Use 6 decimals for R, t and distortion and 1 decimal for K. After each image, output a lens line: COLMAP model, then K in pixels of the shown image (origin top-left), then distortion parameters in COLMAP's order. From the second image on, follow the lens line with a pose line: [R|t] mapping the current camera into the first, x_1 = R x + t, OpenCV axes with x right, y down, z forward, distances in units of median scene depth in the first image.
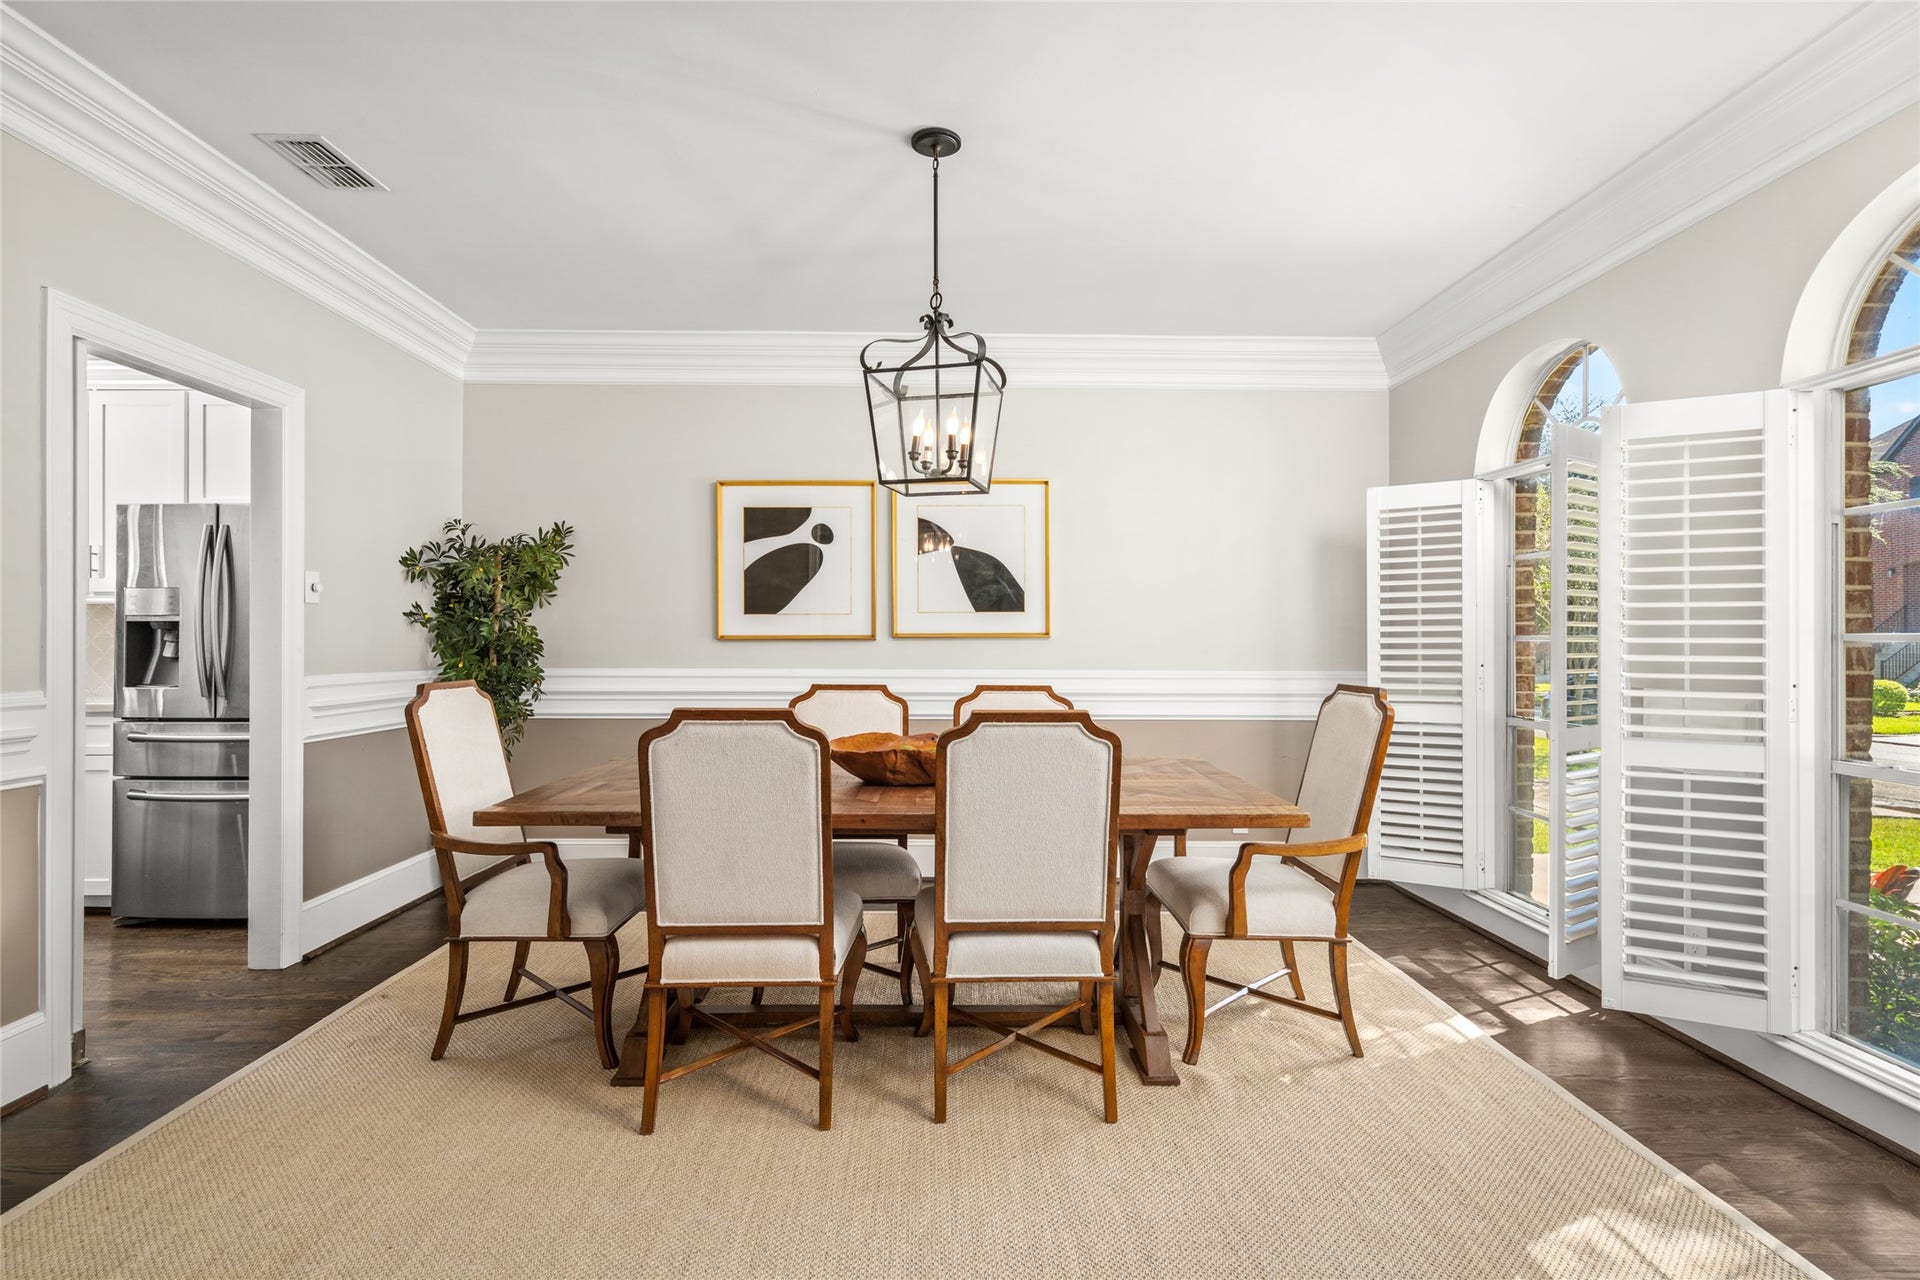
lens RADIAL K [[876.6, 0, 956.1], [0, 876.6, 634.4], [0, 0, 1]] dist [-0.003669, 0.000916]
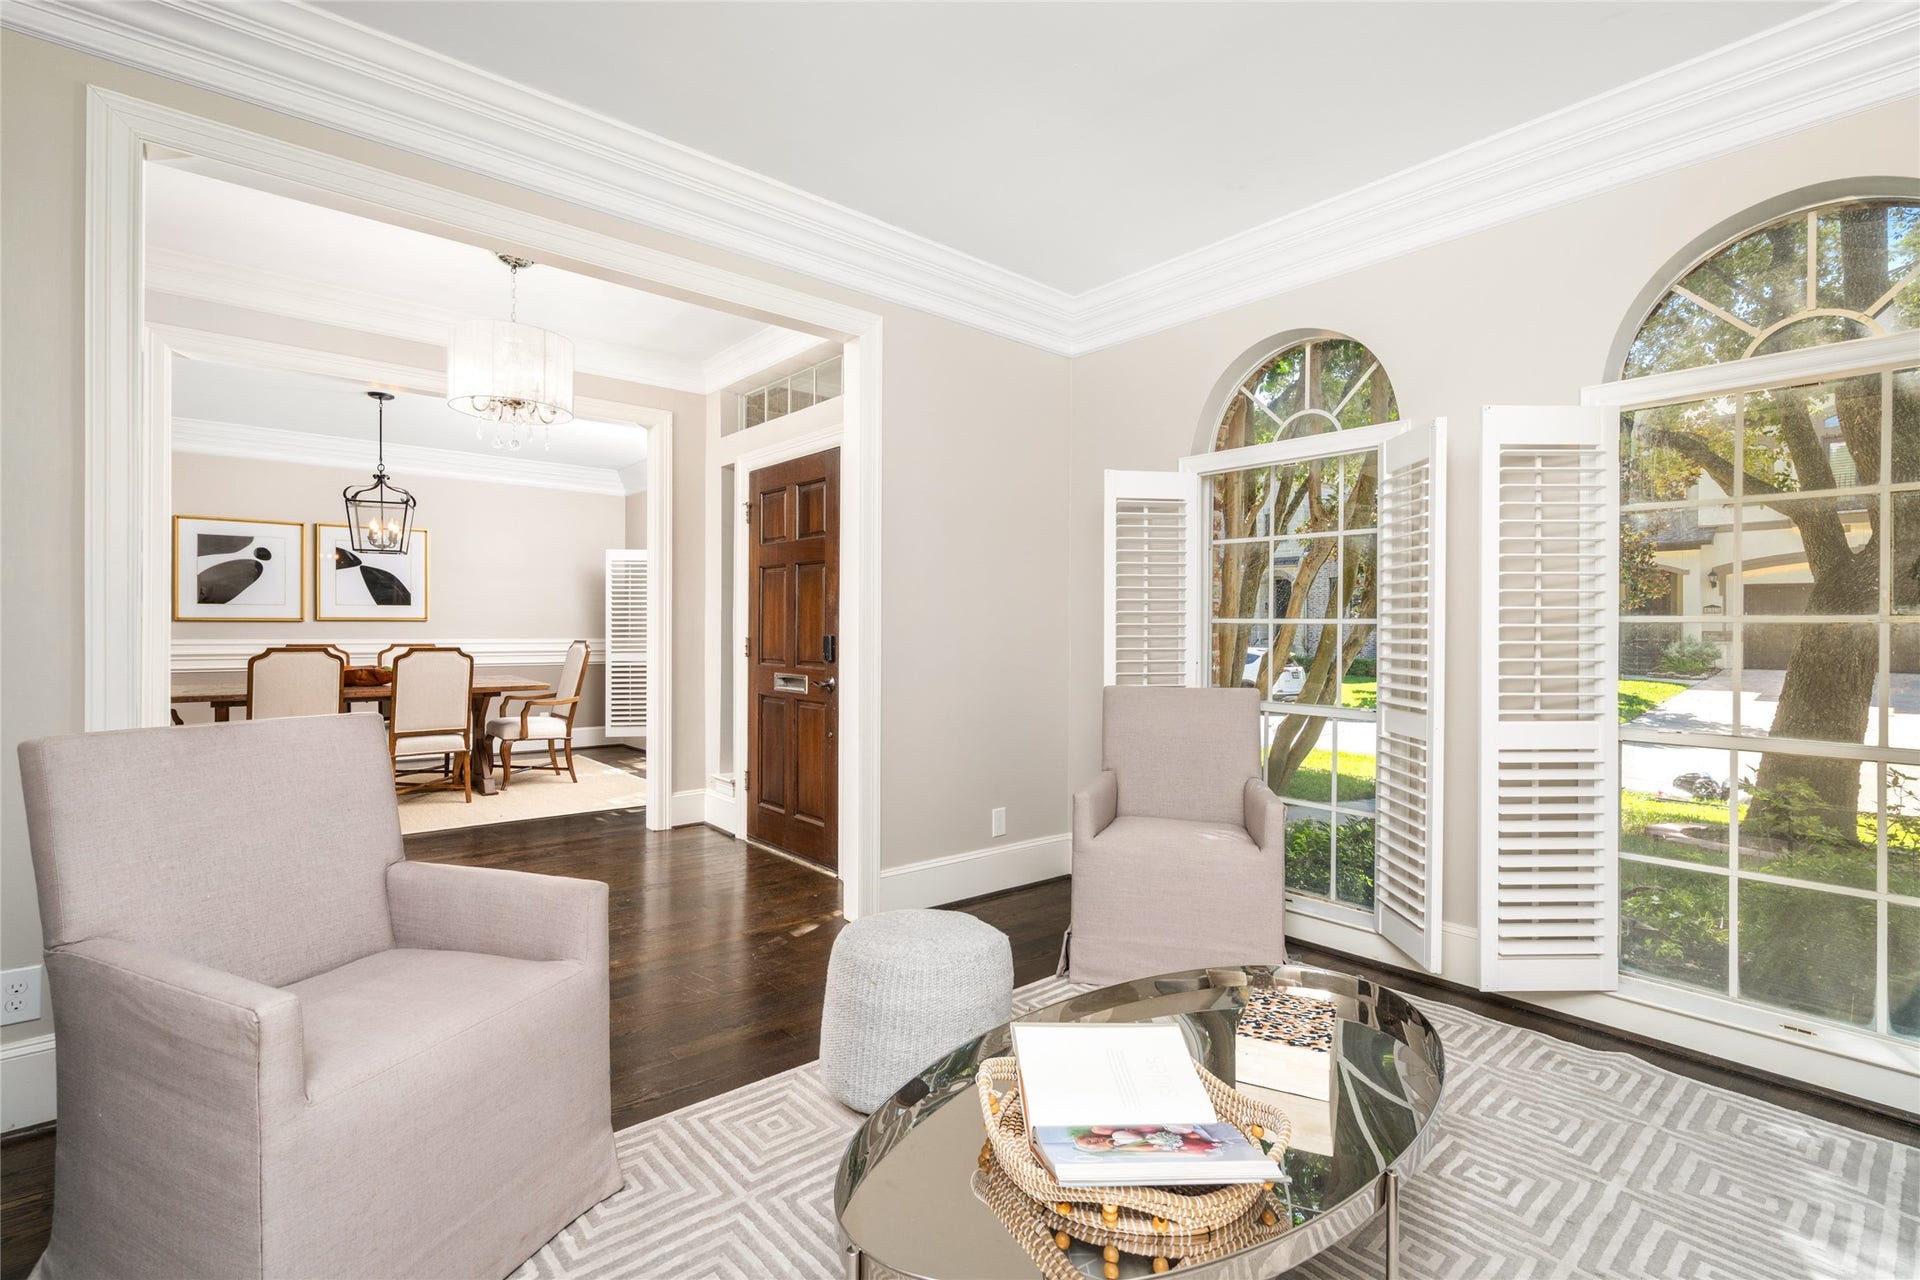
lens RADIAL K [[876.6, 0, 942.7], [0, 876.6, 631.8], [0, 0, 1]] dist [-0.003669, 0.000916]
pose [[0.778589, -0.001454, 0.627533, -0.191774], [-0.005120, 0.999949, 0.008668, 0.005265], [-0.627513, -0.009962, 0.778542, -1.015137]]
